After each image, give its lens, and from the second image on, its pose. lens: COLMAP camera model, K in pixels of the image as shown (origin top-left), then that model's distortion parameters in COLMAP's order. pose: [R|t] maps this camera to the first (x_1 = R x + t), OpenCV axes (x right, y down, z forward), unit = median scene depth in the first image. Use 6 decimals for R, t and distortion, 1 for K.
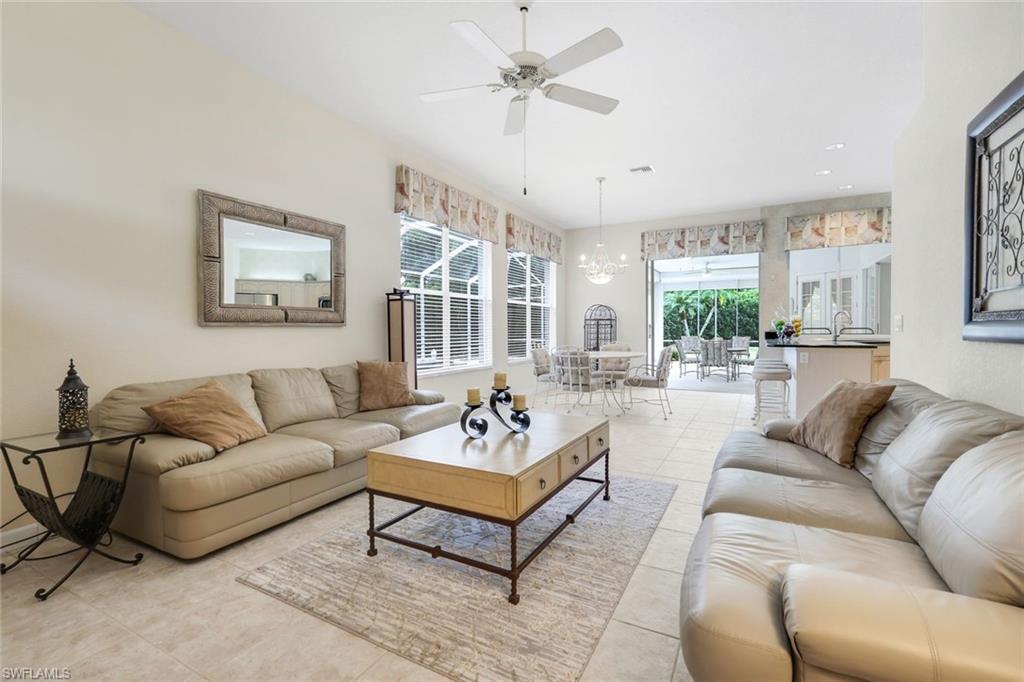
lens RADIAL K [[461.3, 0, 506.4], [0, 461.3, 333.5], [0, 0, 1]] dist [0.004904, -0.001259]
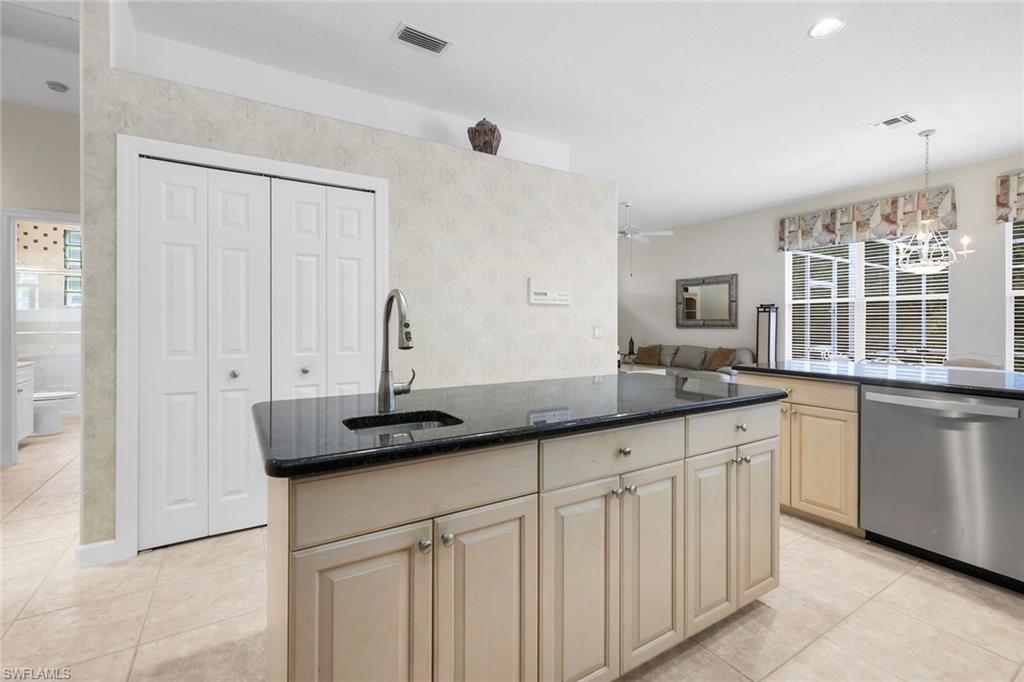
lens RADIAL K [[448.4, 0, 515.7], [0, 448.4, 323.5], [0, 0, 1]] dist [0.000524, 0.000581]
pose [[-0.496247, 0.003771, -0.868173, 0.982877], [-0.008472, 0.999922, 0.009186, -0.026463], [0.868140, 0.011913, -0.496176, 0.675495]]
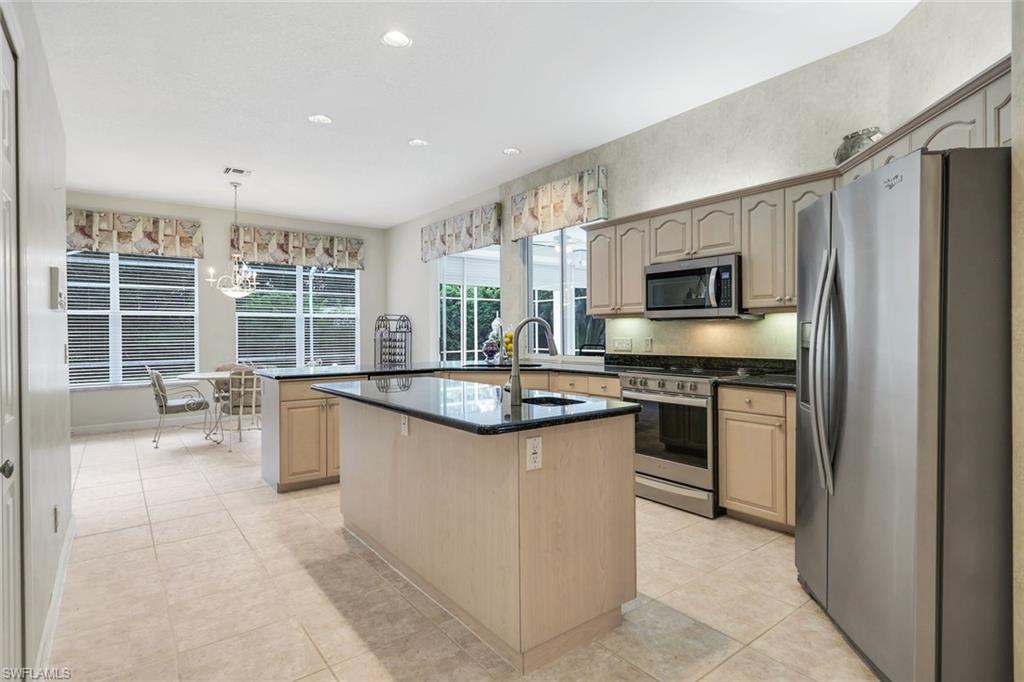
lens RADIAL K [[523.3, 0, 516.0], [0, 523.3, 332.2], [0, 0, 1]] dist [-0.005337, 0.002198]
pose [[0.914980, -0.003328, -0.403486, 0.969560], [0.000096, 0.999968, -0.008029, -0.025990], [0.403499, 0.007308, 0.914951, 0.236289]]
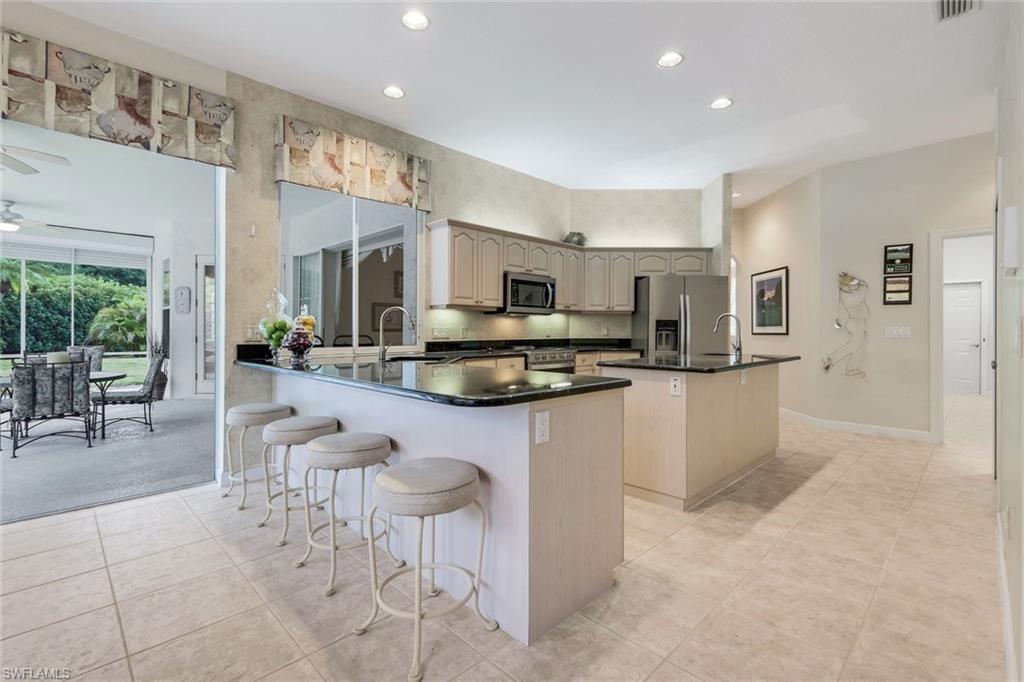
lens RADIAL K [[461.3, 0, 514.0], [0, 461.3, 330.4], [0, 0, 1]] dist [0.004904, -0.001259]
pose [[0.285715, 0.004689, 0.958303, 0.205647], [0.005603, 0.999963, -0.006563, -0.013797], [-0.958298, 0.007245, 0.285679, 0.630566]]
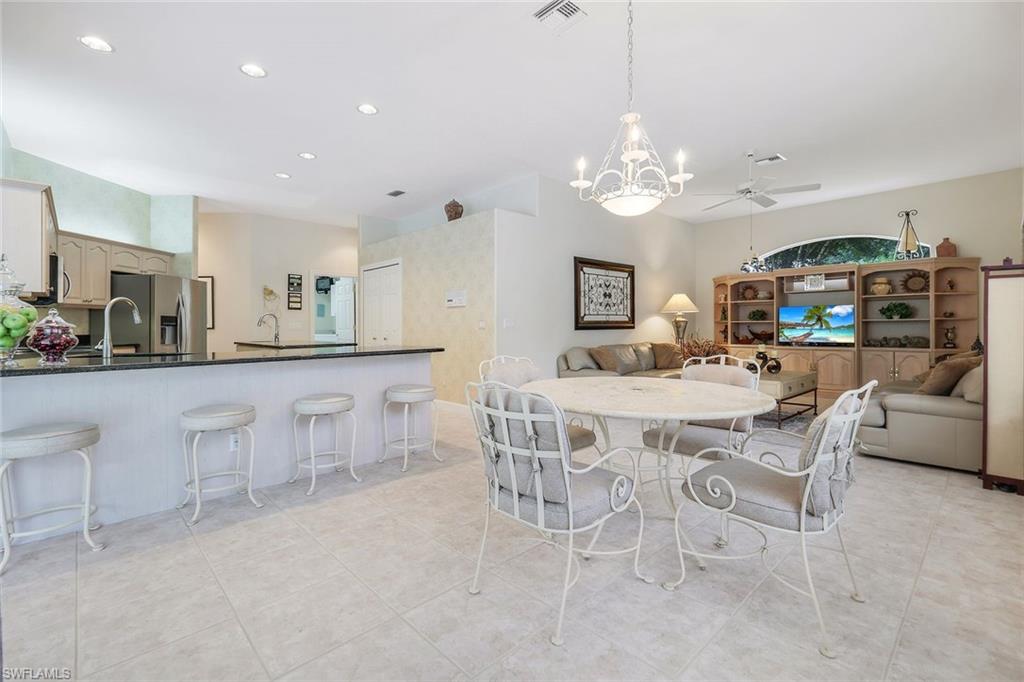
lens RADIAL K [[461.3, 0, 524.3], [0, 461.3, 323.6], [0, 0, 1]] dist [0.004904, -0.001259]
pose [[-0.960140, 0.015074, 0.279111, 0.152165], [0.016296, 0.999865, 0.002060, -0.012201], [-0.279043, 0.006527, -0.960257, 1.231812]]
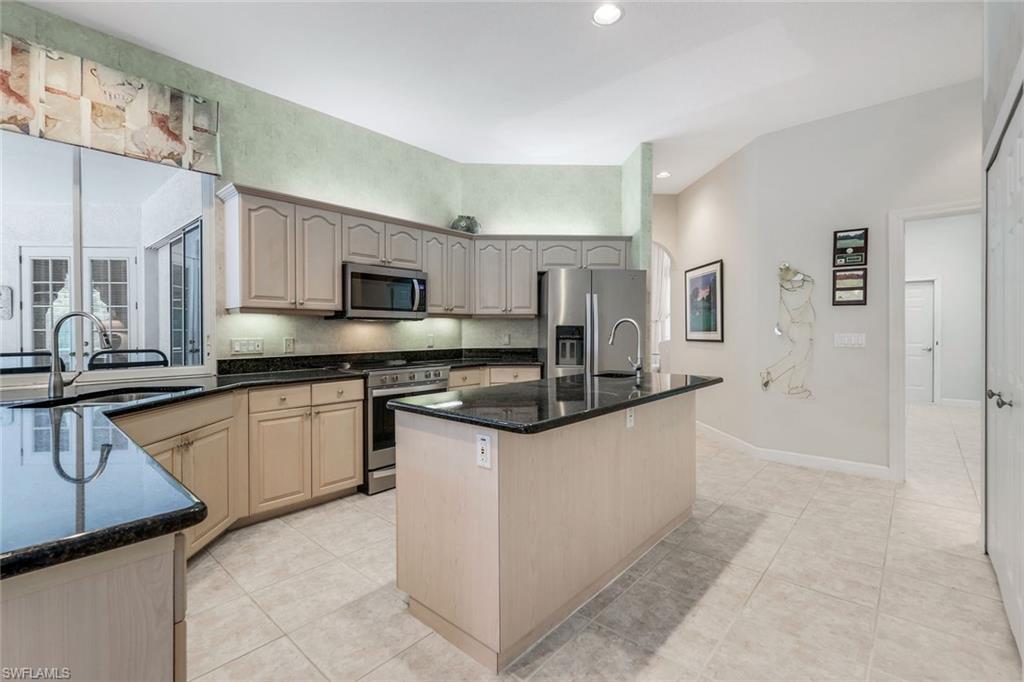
lens RADIAL K [[448.4, 0, 517.1], [0, 448.4, 334.6], [0, 0, 1]] dist [0.000524, 0.000581]
pose [[0.225844, -0.004077, 0.974155, 0.425005], [0.012671, 0.999919, 0.001248, -0.024694], [-0.974081, 0.012062, 0.225877, 0.542308]]
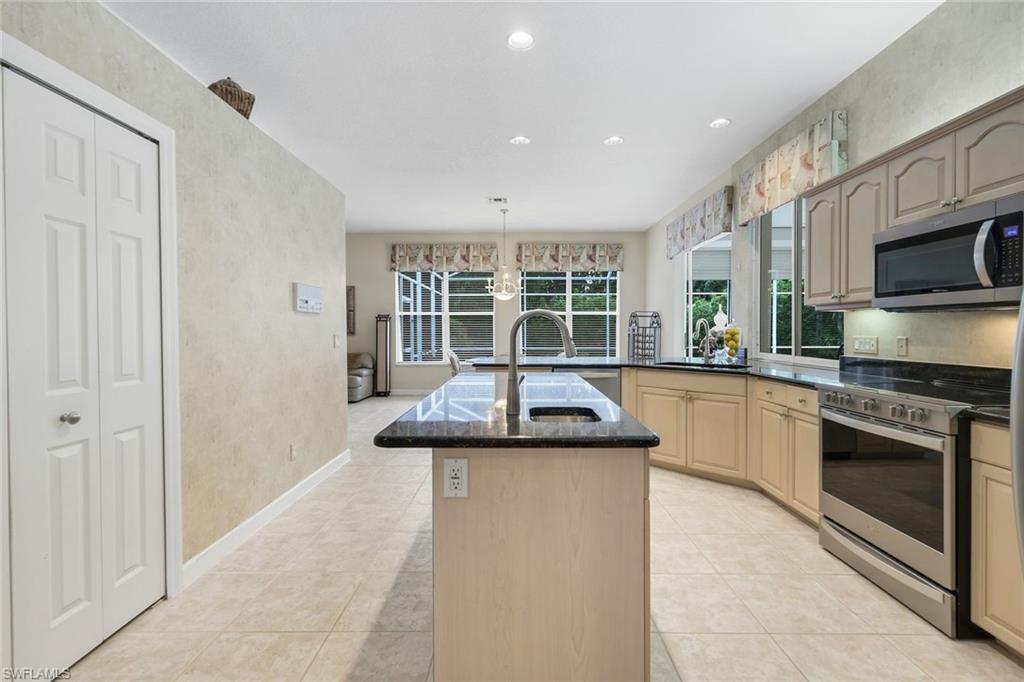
lens RADIAL K [[448.4, 0, 515.1], [0, 448.4, 335.8], [0, 0, 1]] dist [0.000524, 0.000581]
pose [[0.471770, 0.014938, -0.881595, 1.043685], [-0.007846, 0.999888, 0.012744, -0.027405], [0.881687, 0.000904, 0.471835, 0.418567]]
